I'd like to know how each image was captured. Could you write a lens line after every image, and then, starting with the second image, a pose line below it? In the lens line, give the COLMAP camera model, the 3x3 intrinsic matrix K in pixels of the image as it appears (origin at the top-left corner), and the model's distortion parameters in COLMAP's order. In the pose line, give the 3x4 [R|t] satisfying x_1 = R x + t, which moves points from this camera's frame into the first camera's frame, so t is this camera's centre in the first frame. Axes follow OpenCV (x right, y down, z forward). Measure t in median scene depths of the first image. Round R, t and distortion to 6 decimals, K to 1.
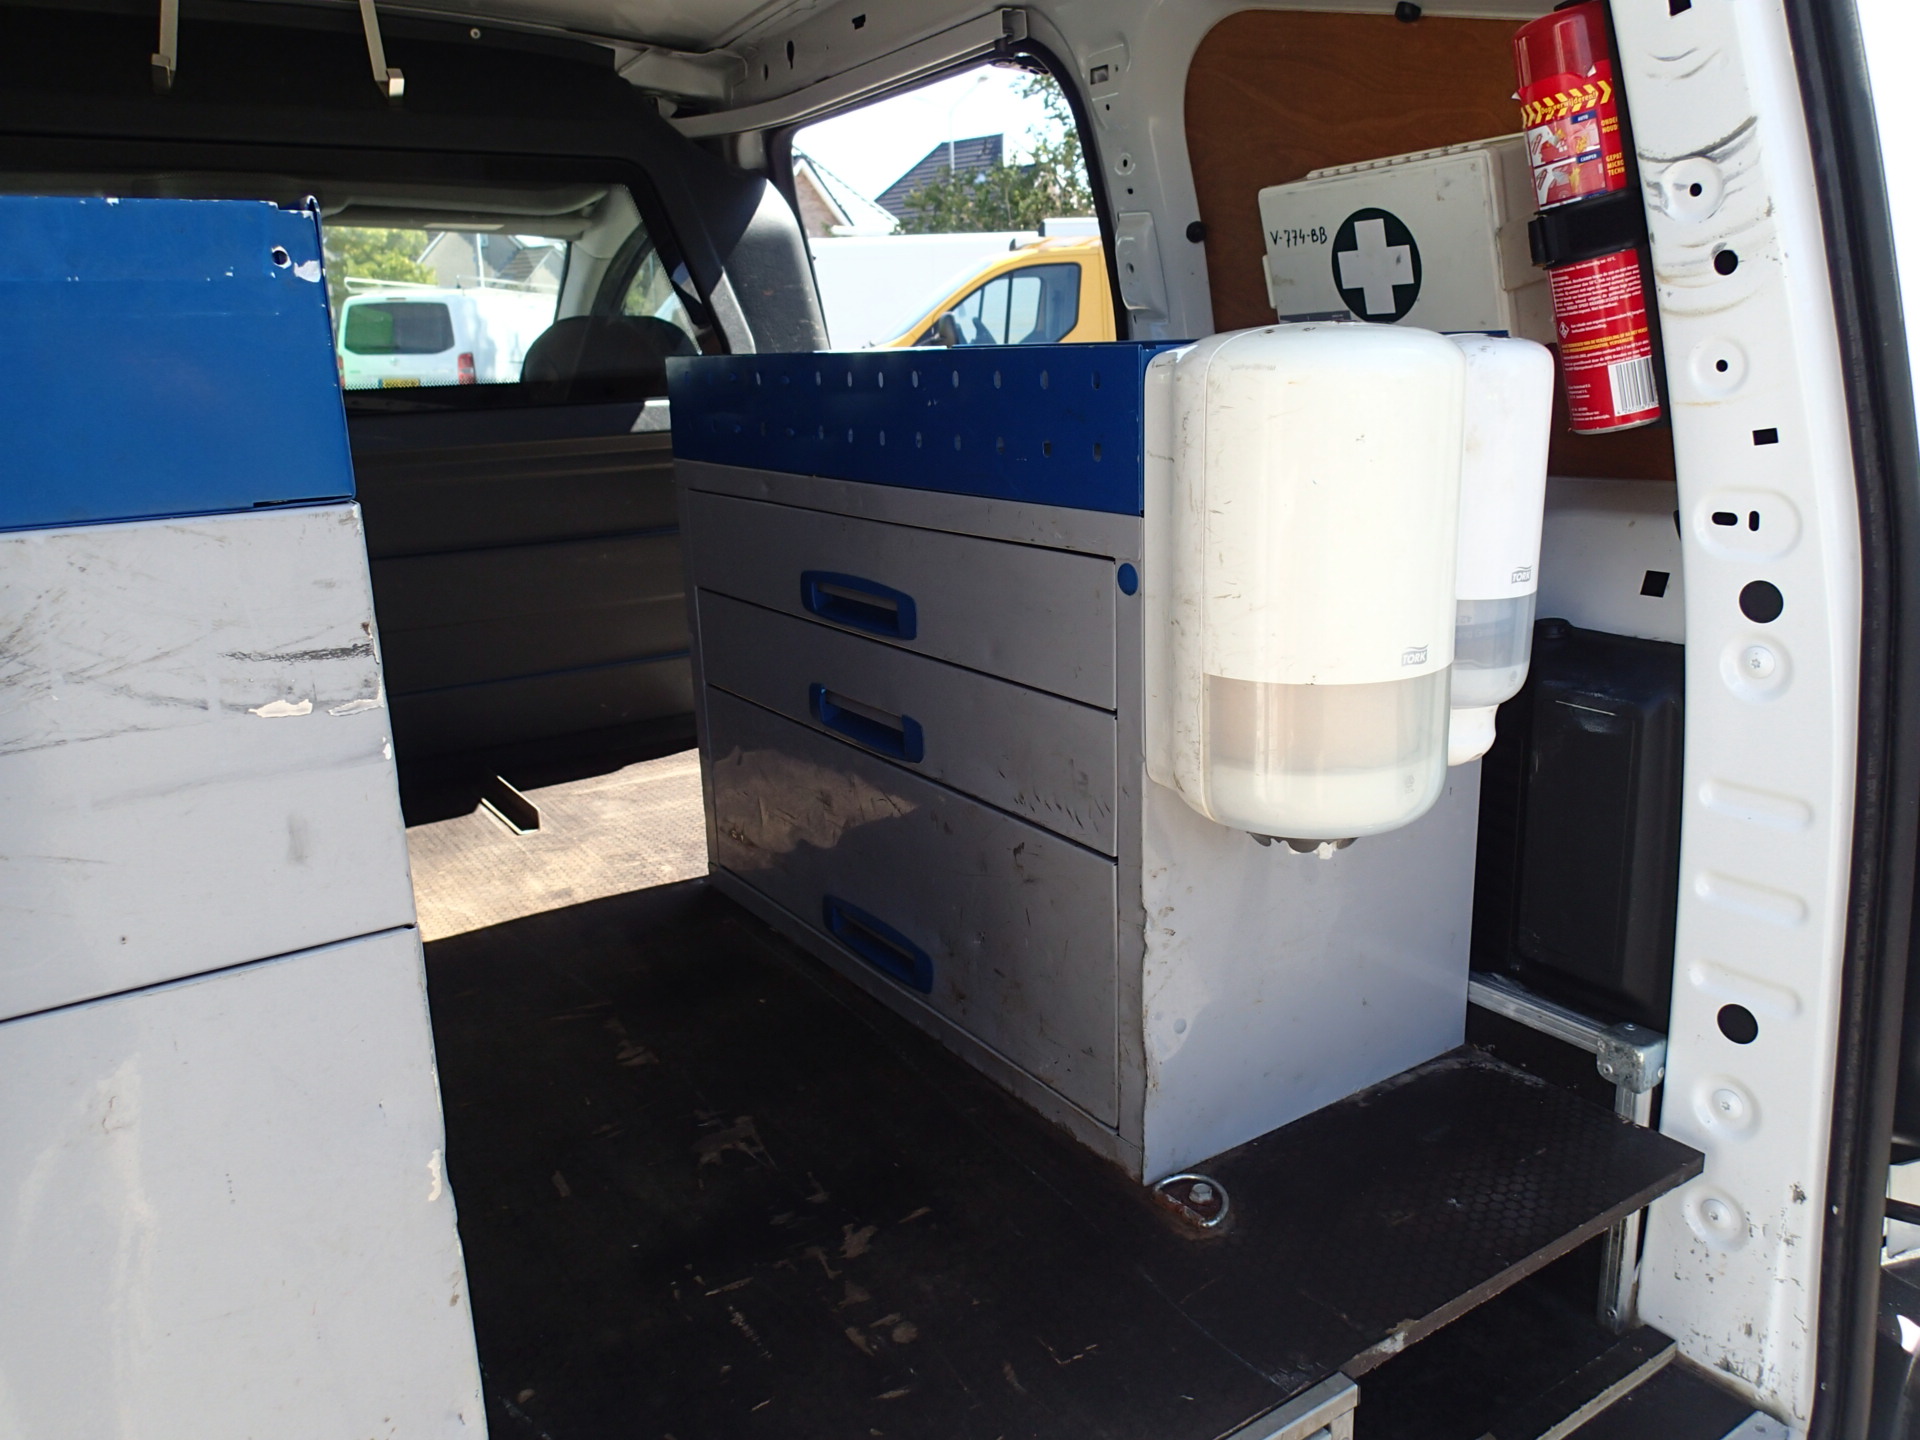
lens RADIAL K [[1418.2, 0, 974.3], [0, 1418.2, 719.5], [0, 0, 1]] dist [-0.001435, -0.003889]
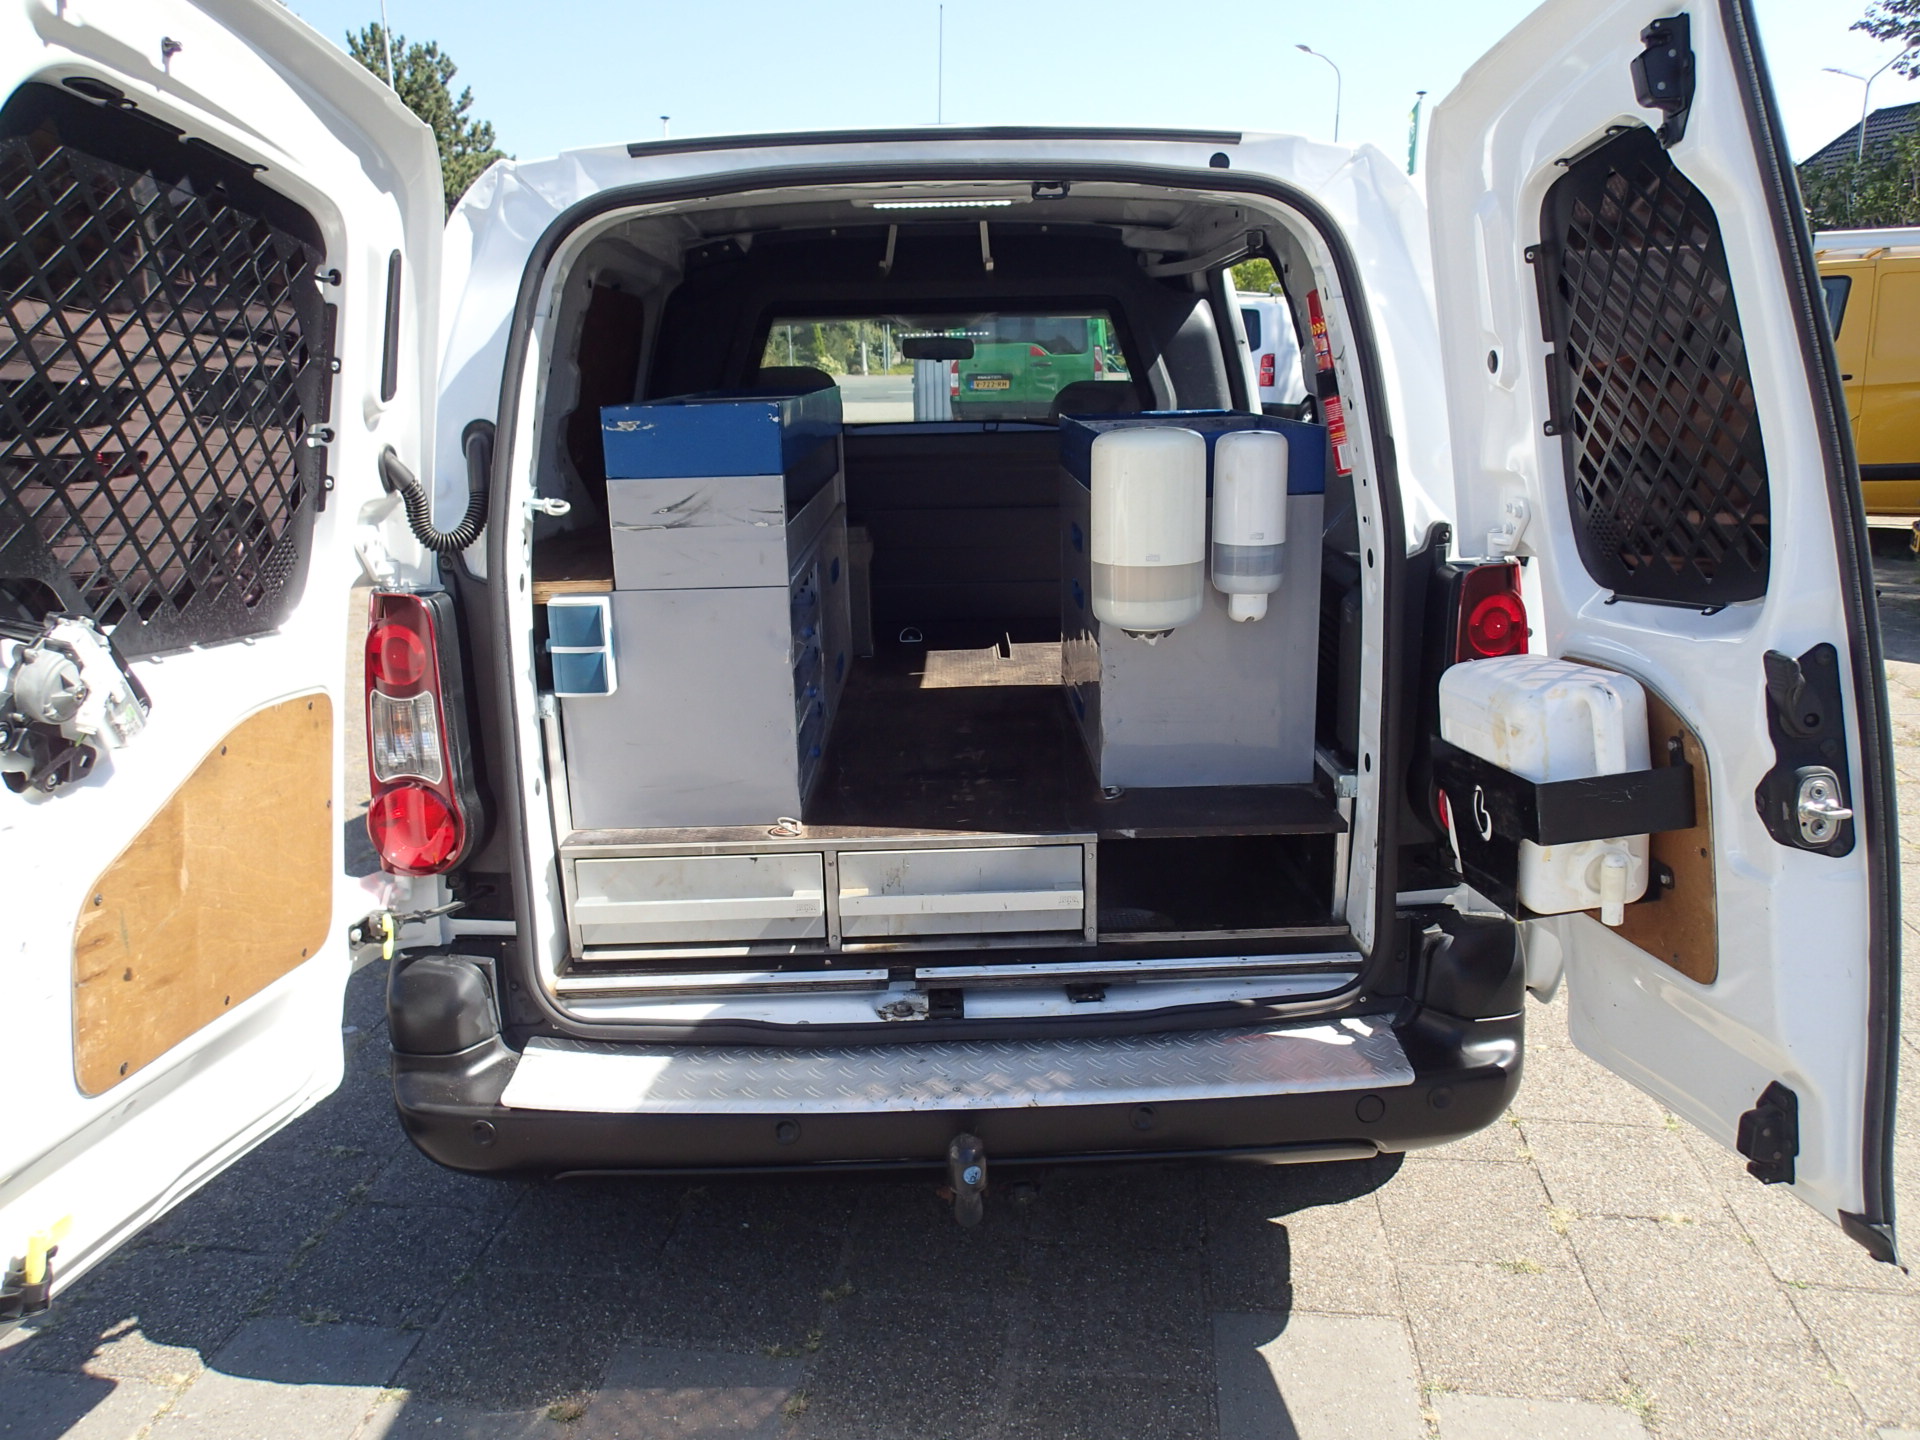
lens RADIAL K [[1418.2, 0, 974.3], [0, 1418.2, 719.5], [0, 0, 1]] dist [-0.001435, -0.003889]
pose [[0.842268, 0.144247, -0.519401, 0.678010], [-0.141211, 0.988926, 0.045652, 0.083266], [0.520235, 0.034894, 0.853310, -0.655772]]
